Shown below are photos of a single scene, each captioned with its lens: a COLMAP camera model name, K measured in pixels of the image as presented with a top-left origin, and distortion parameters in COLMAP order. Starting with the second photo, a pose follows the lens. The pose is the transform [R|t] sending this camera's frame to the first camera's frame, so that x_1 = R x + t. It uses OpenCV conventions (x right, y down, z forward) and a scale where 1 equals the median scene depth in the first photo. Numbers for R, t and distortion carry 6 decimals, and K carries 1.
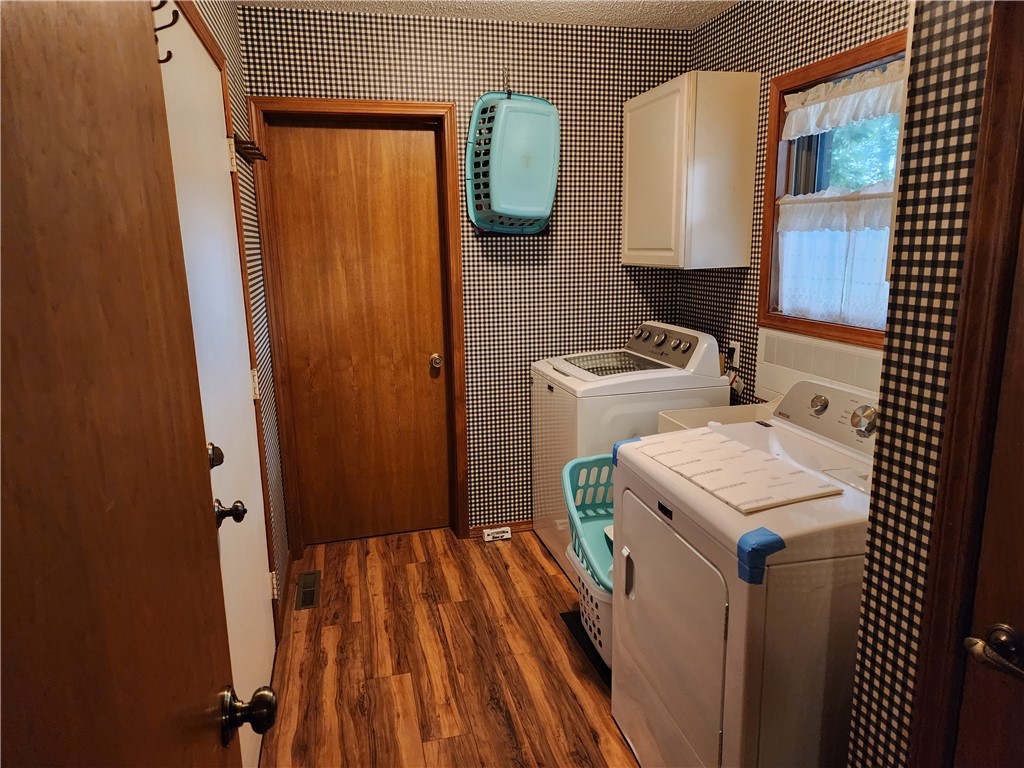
lens RADIAL K [[695.6, 0, 511.8], [0, 695.6, 385.1], [0, 0, 1]] dist [0.044942, -0.043589]
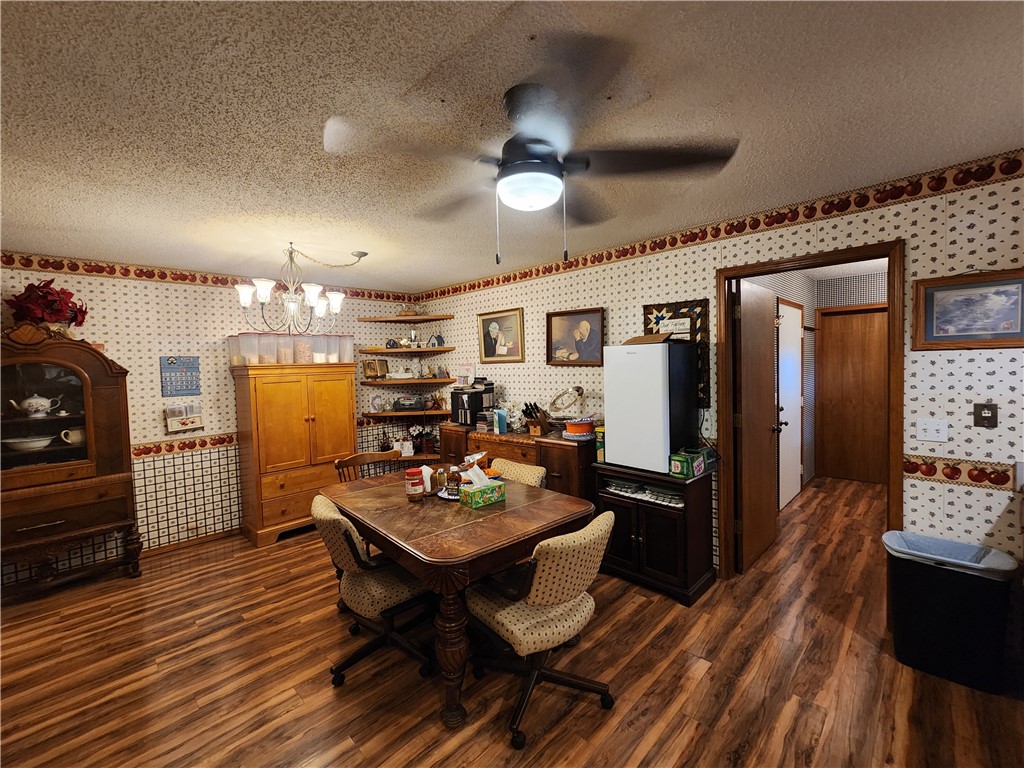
lens RADIAL K [[411.5, 0, 511.1], [0, 411.5, 382.1], [0, 0, 1]] dist [-0.001278, 0.000659]
pose [[0.503414, 0.046972, -0.862768, 0.434689], [-0.167954, 0.984795, -0.044383, 0.165811], [0.847565, 0.167248, 0.503649, -0.808240]]
